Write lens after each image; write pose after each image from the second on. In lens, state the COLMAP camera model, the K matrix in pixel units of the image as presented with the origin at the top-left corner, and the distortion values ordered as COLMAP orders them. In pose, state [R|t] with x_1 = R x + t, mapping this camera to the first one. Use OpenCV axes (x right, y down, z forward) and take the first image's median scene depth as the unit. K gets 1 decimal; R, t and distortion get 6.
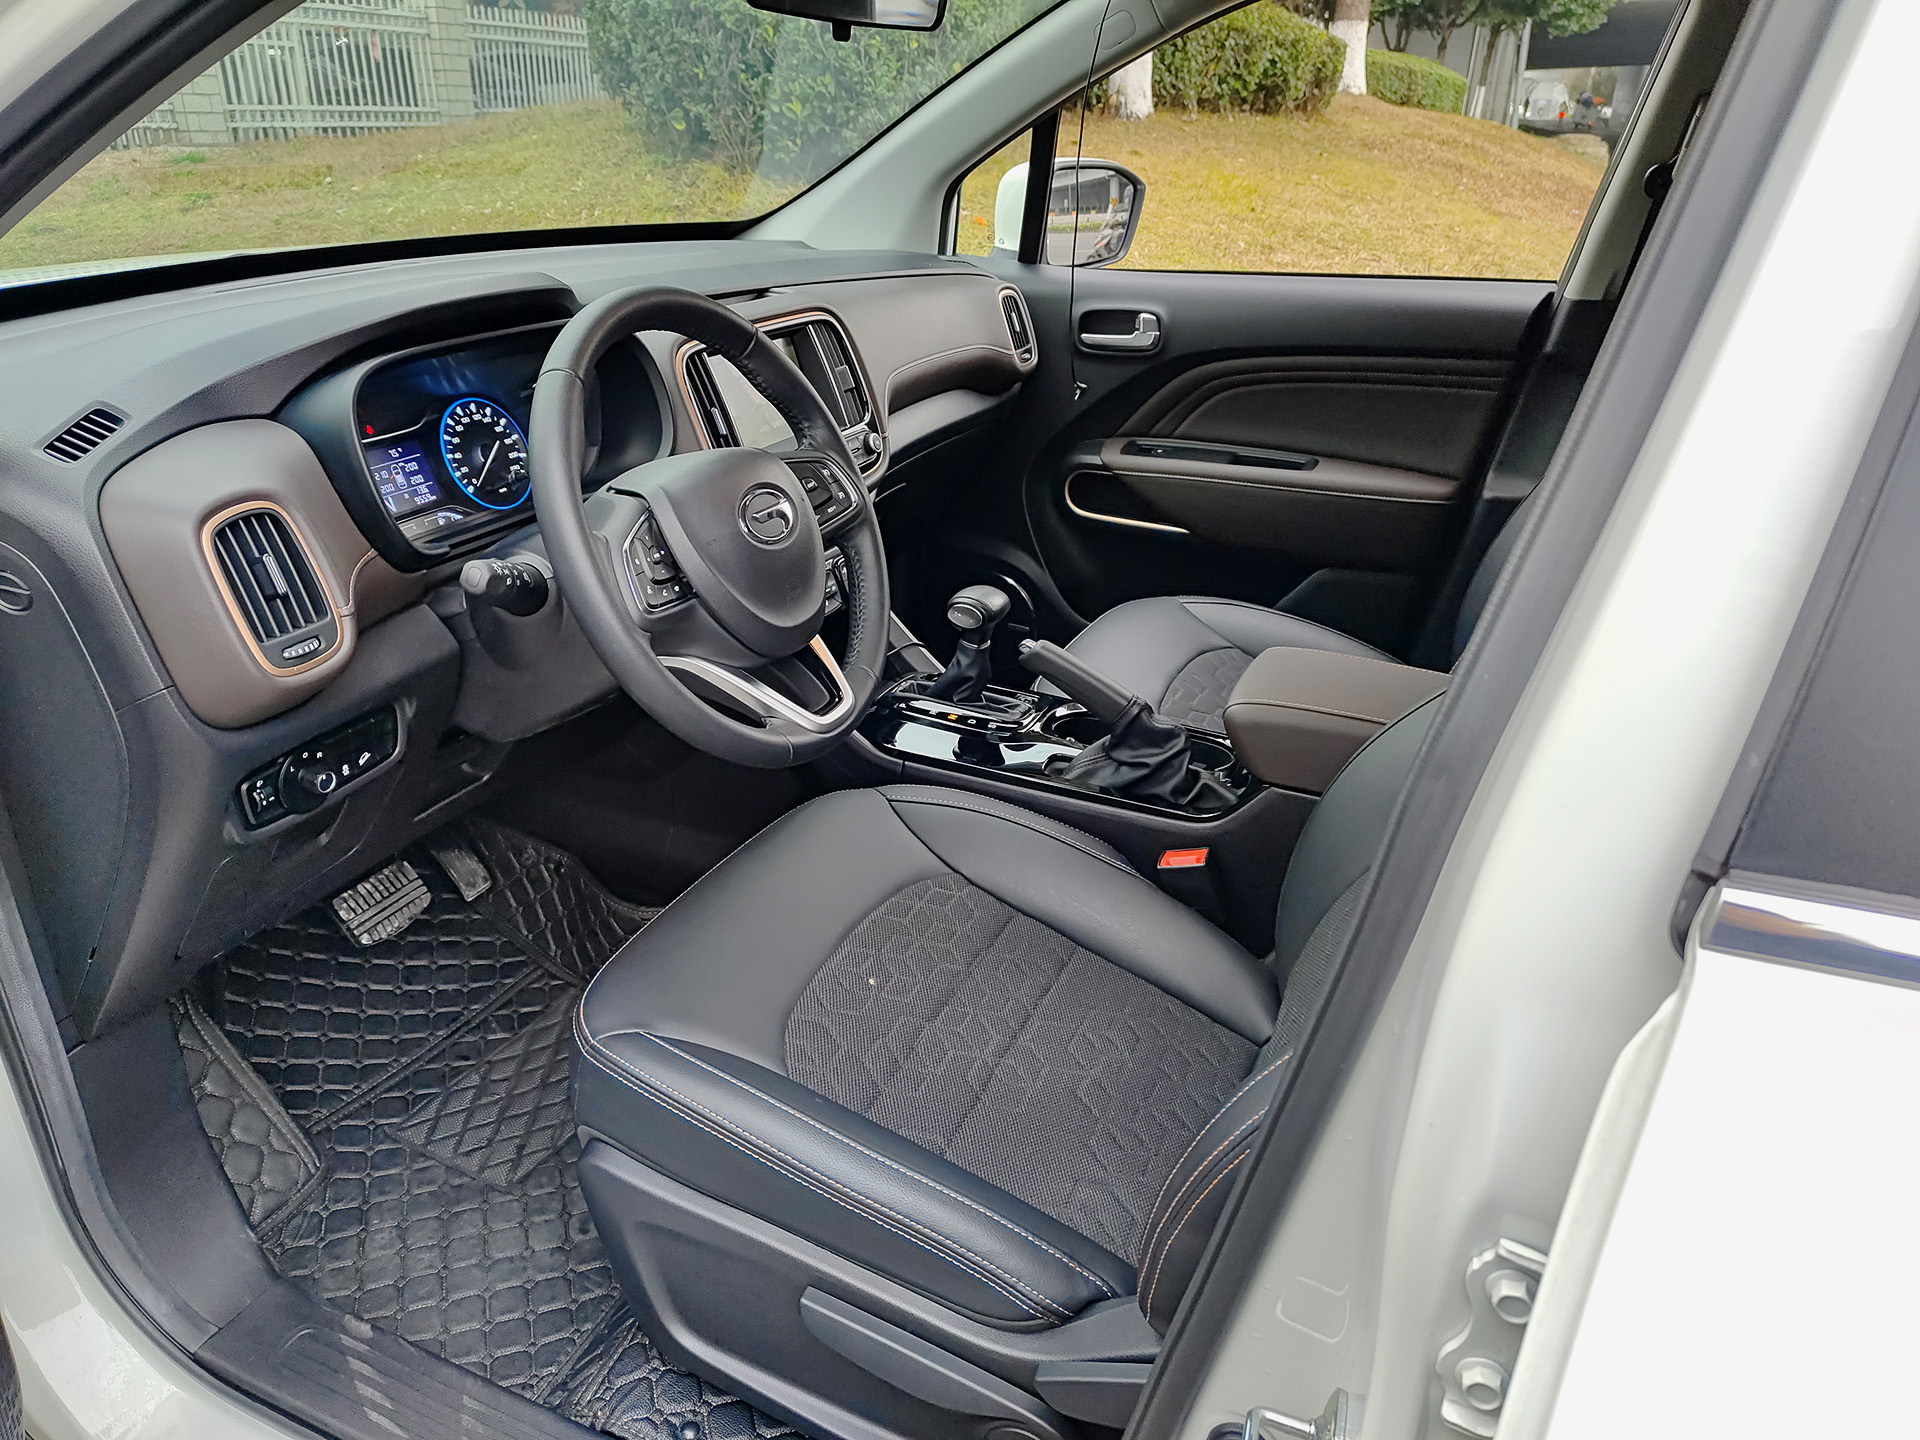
lens RADIAL K [[1329.8, 0, 956.0], [0, 1329.8, 729.5], [0, 0, 1]] dist [0.059425, -0.076448]
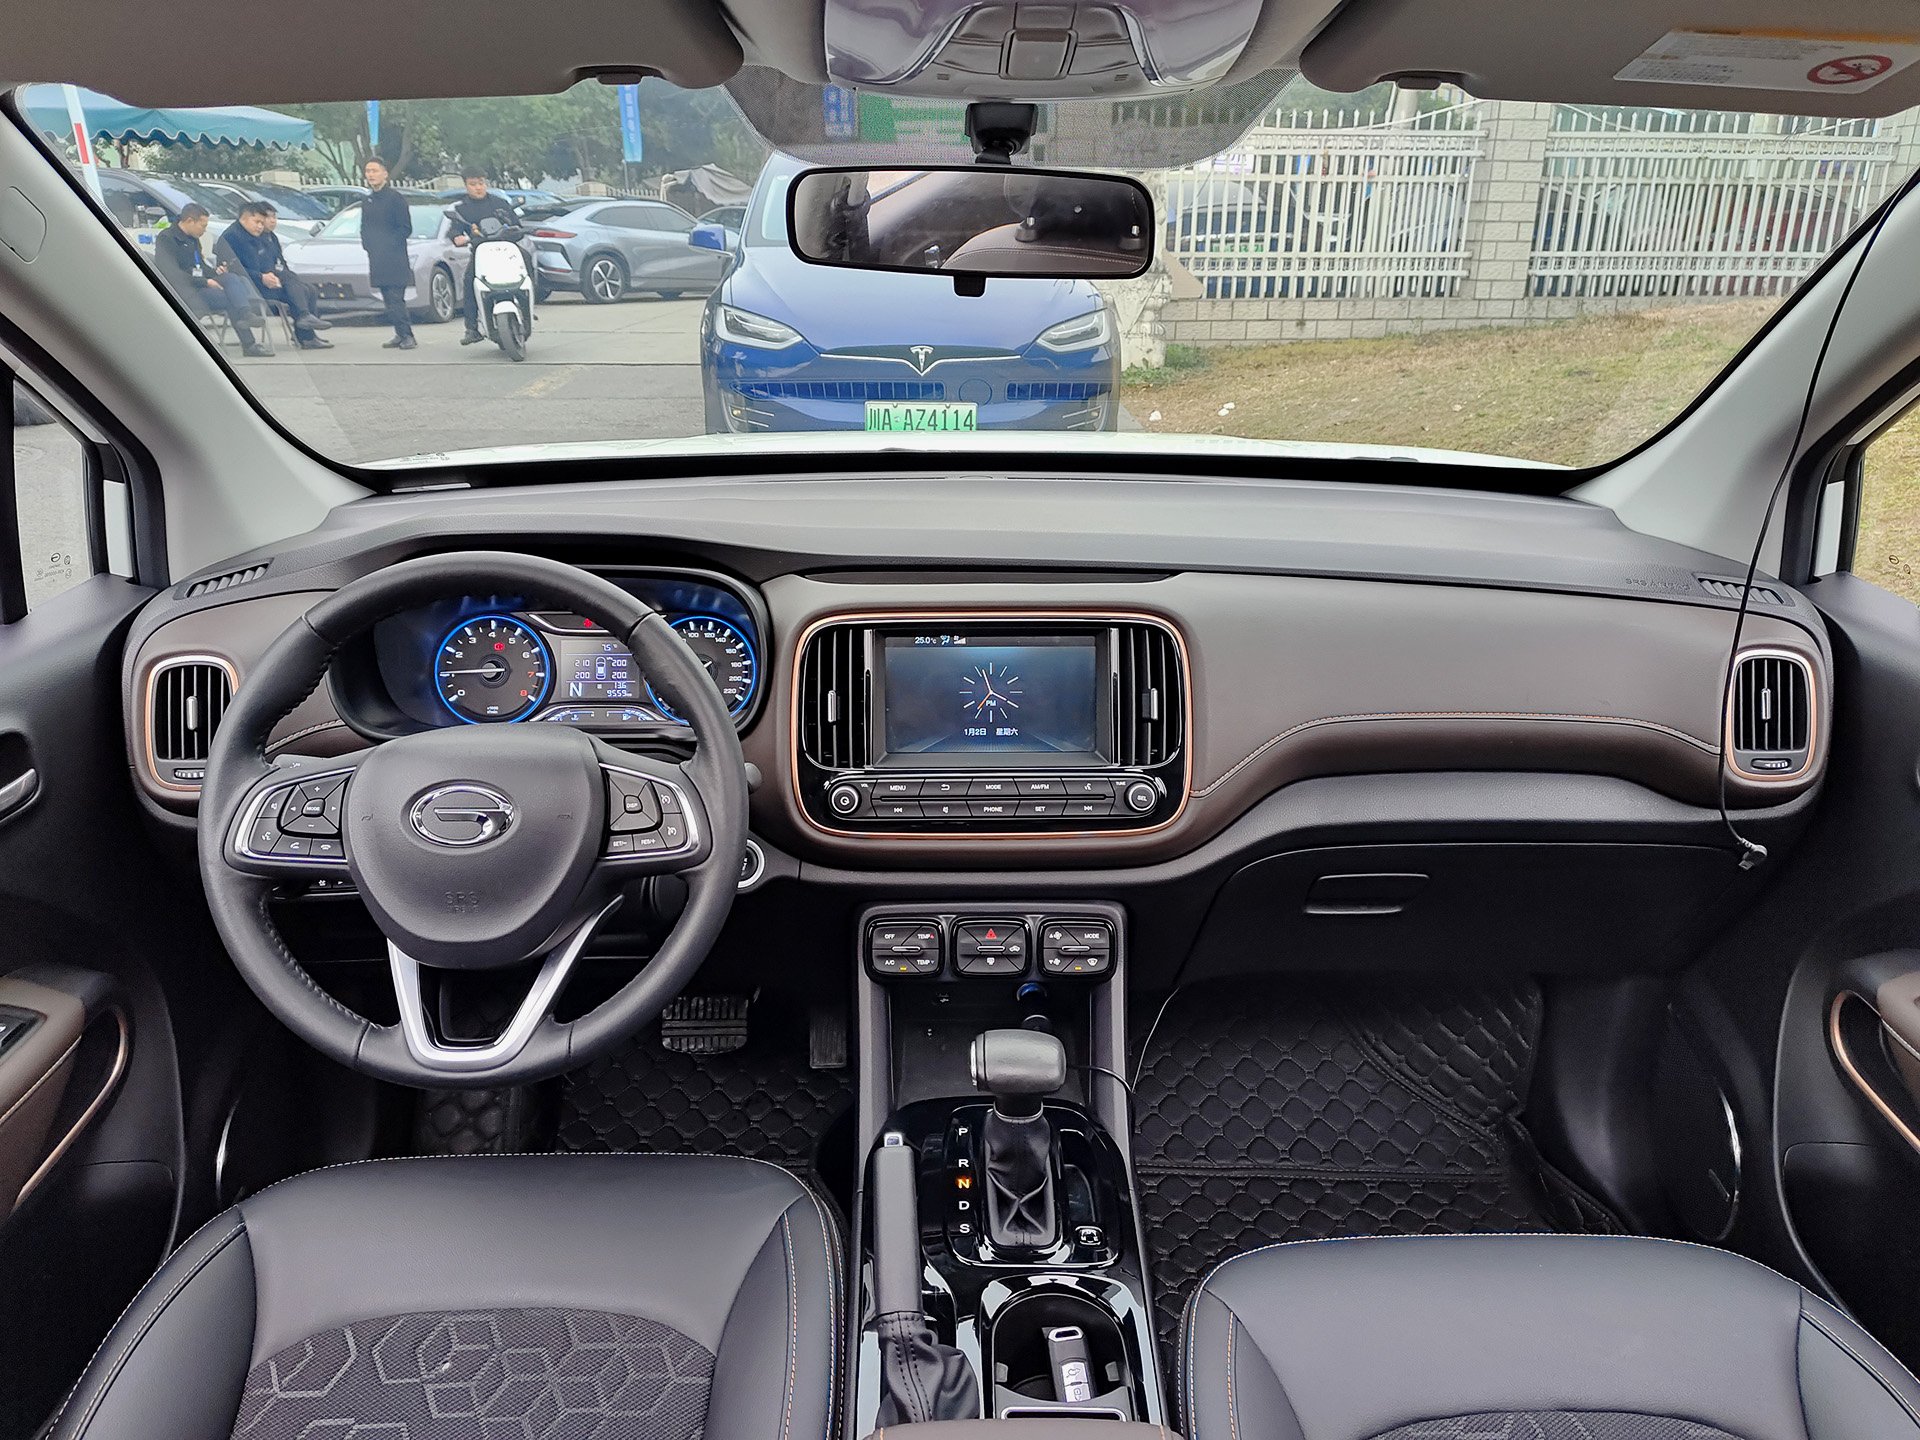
lens RADIAL K [[1319.8, 0, 973.5], [0, 1319.8, 718.5], [0, 0, 1]] dist [0.036095, -0.041145]
pose [[0.433283, 0.301197, -0.849438, 0.741744], [-0.378268, 0.916245, 0.131938, -0.470011], [0.818033, 0.264149, 0.510927, 0.816341]]
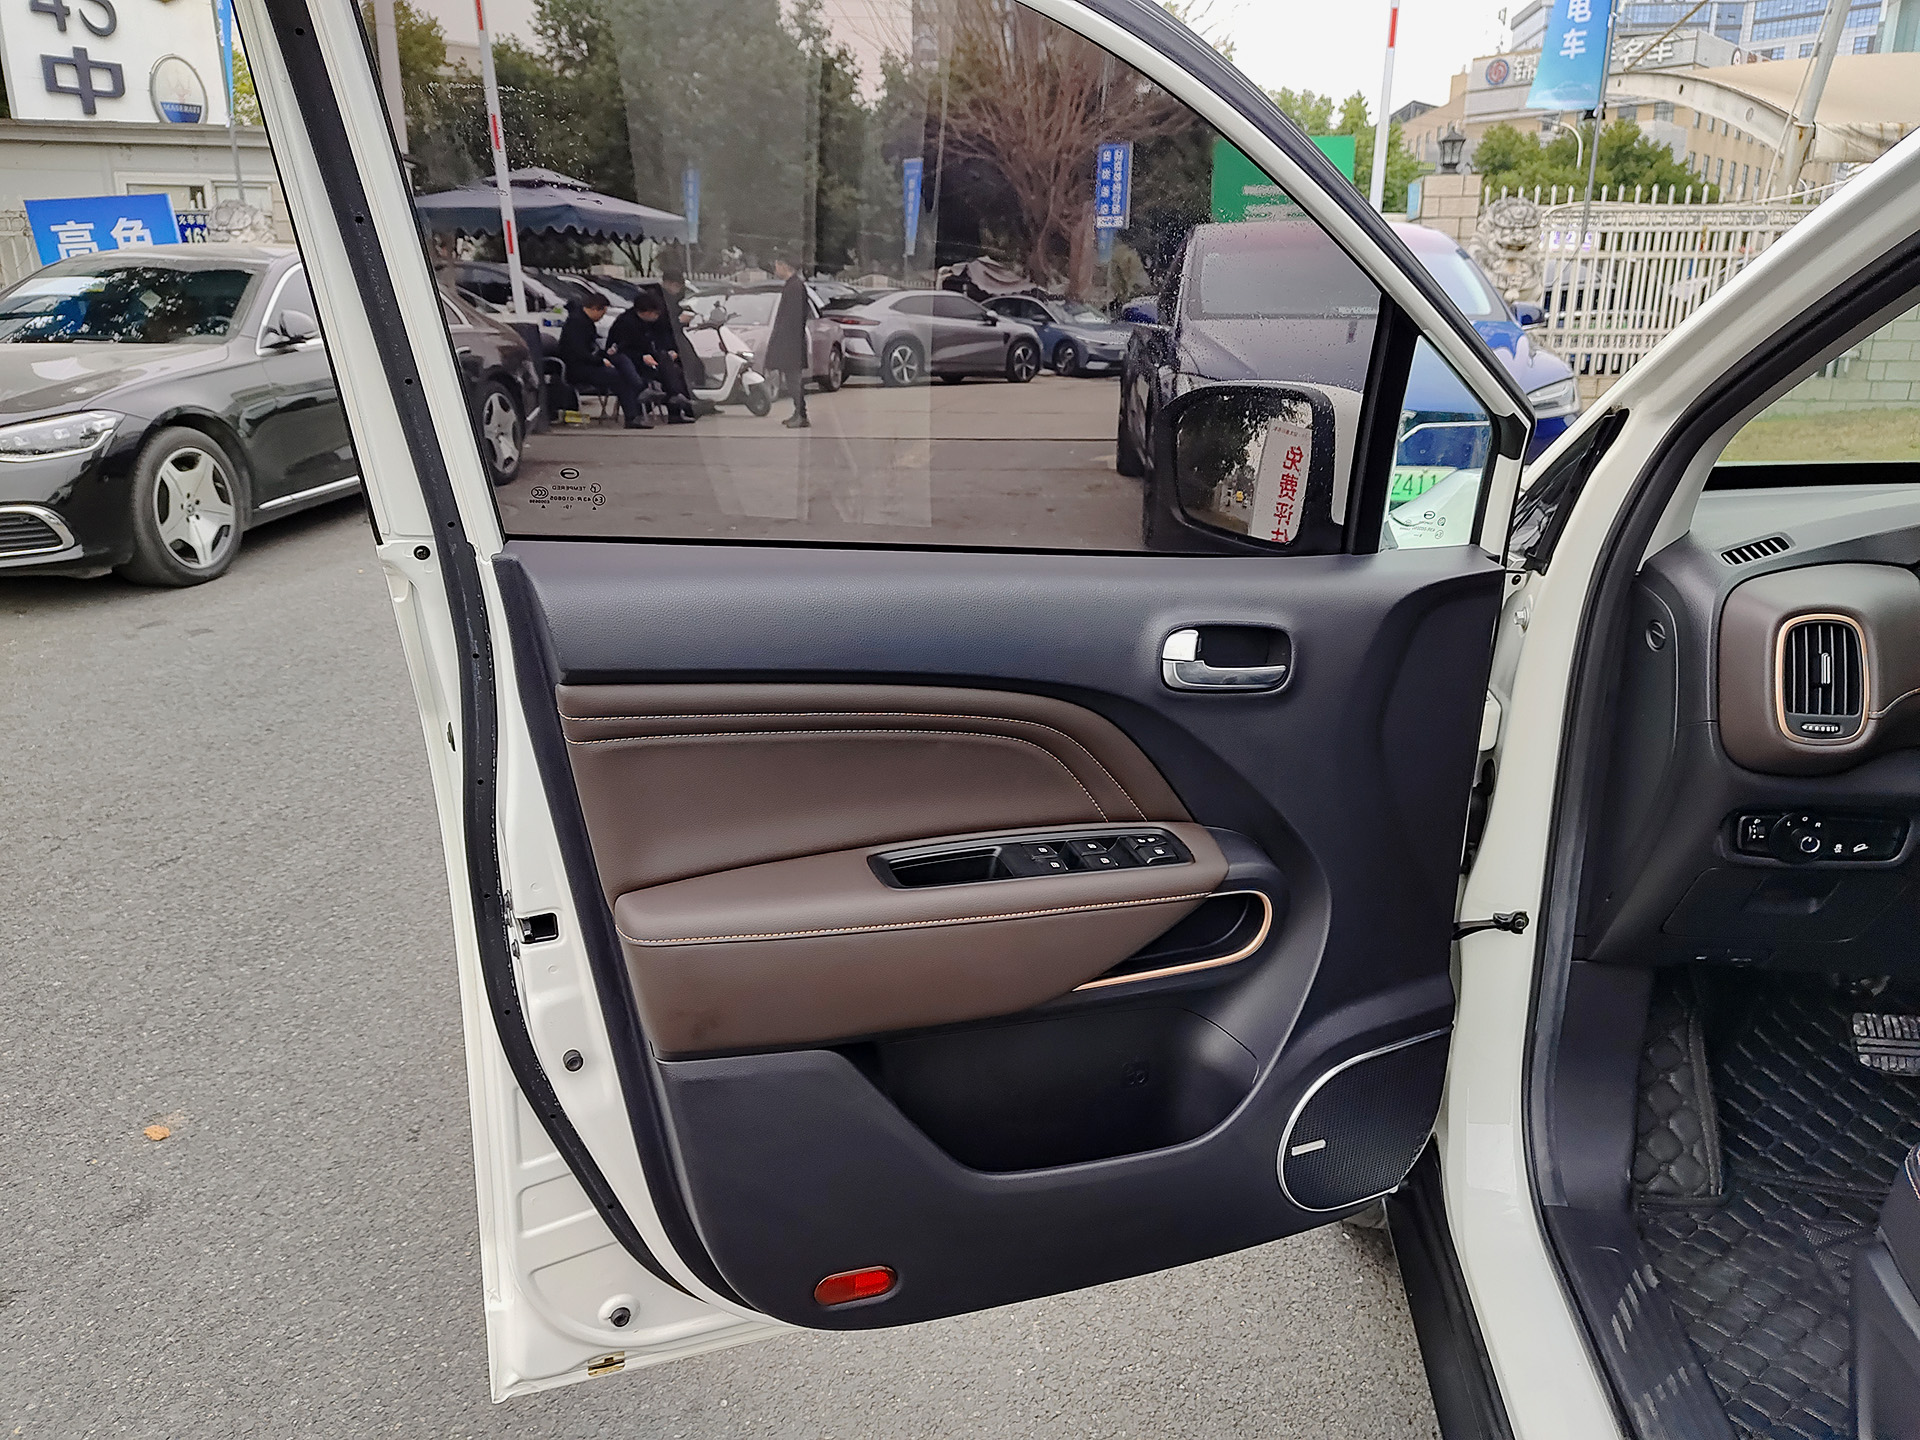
lens RADIAL K [[1319.8, 0, 973.5], [0, 1319.8, 718.5], [0, 0, 1]] dist [0.036095, -0.041145]
pose [[0.290003, 0.262435, -0.920340, 0.378330], [-0.398650, 0.907389, 0.133126, 0.071572], [0.870044, 0.328287, 0.367765, -0.157169]]
